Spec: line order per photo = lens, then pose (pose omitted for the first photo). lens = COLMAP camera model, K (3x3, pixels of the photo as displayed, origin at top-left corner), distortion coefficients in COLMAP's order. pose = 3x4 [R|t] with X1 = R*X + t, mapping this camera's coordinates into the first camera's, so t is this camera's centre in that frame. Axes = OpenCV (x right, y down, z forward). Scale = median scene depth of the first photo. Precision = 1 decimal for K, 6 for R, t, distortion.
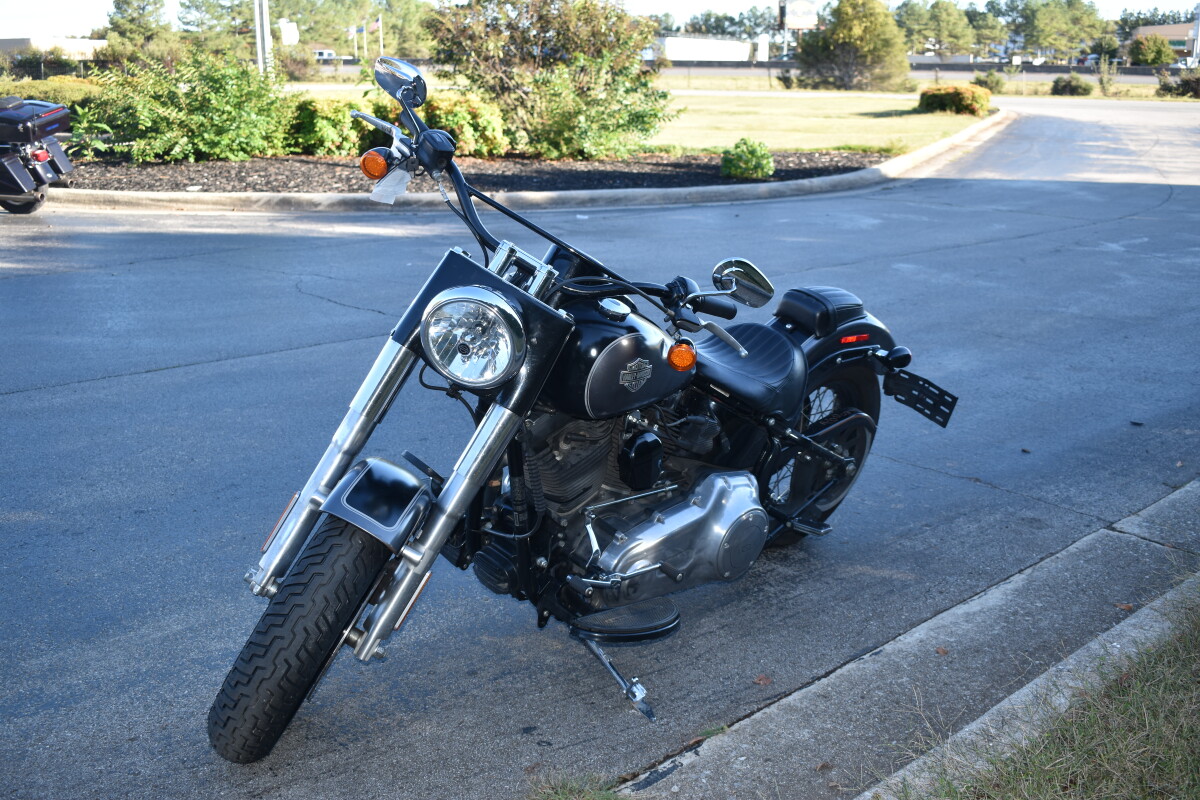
lens RADIAL K [[1313.3, 0, 600.0], [0, 1313.3, 400.0], [0, 0, 1]] dist [-0.017853, -0.021803]
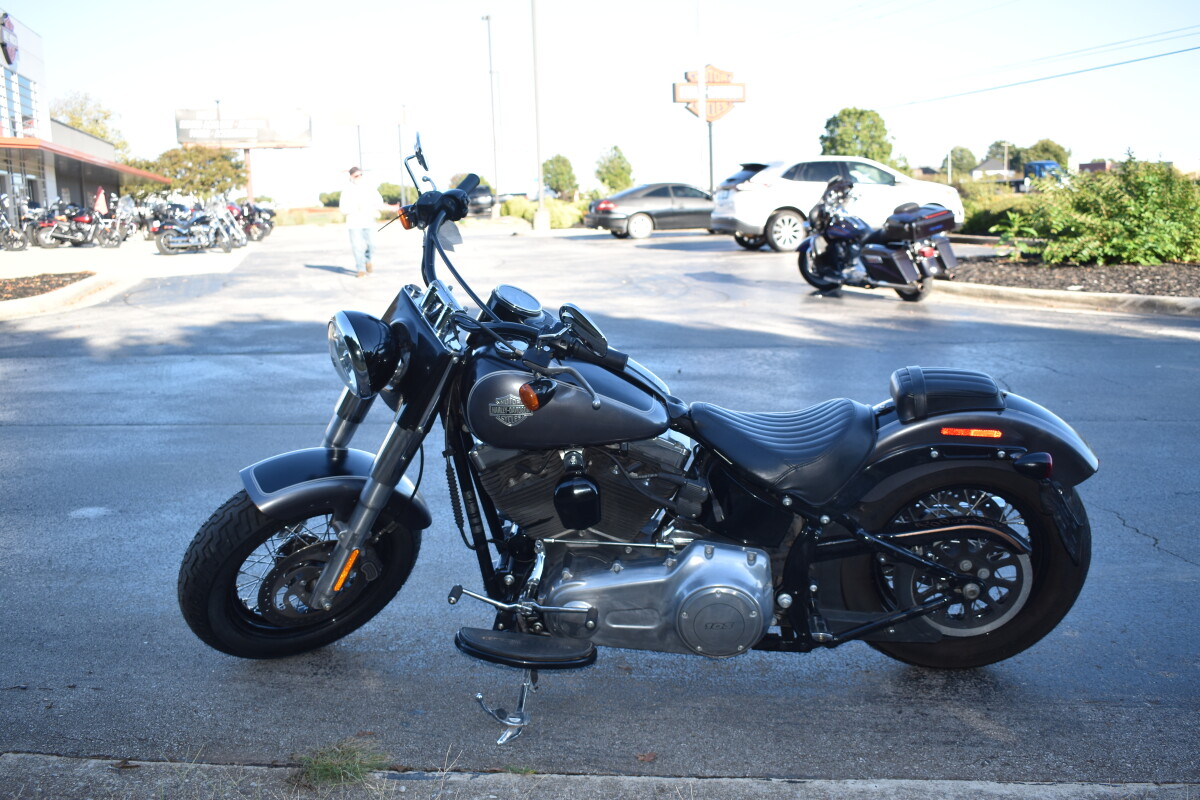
lens RADIAL K [[1196.9, 0, 600.0], [0, 1196.9, 400.0], [0, 0, 1]] dist [0.004425, 0.005157]
pose [[0.690079, 0.109297, -0.715433, 0.131089], [-0.161544, 0.986853, -0.005057, -0.005766], [0.705474, 0.119064, 0.698663, 0.067541]]
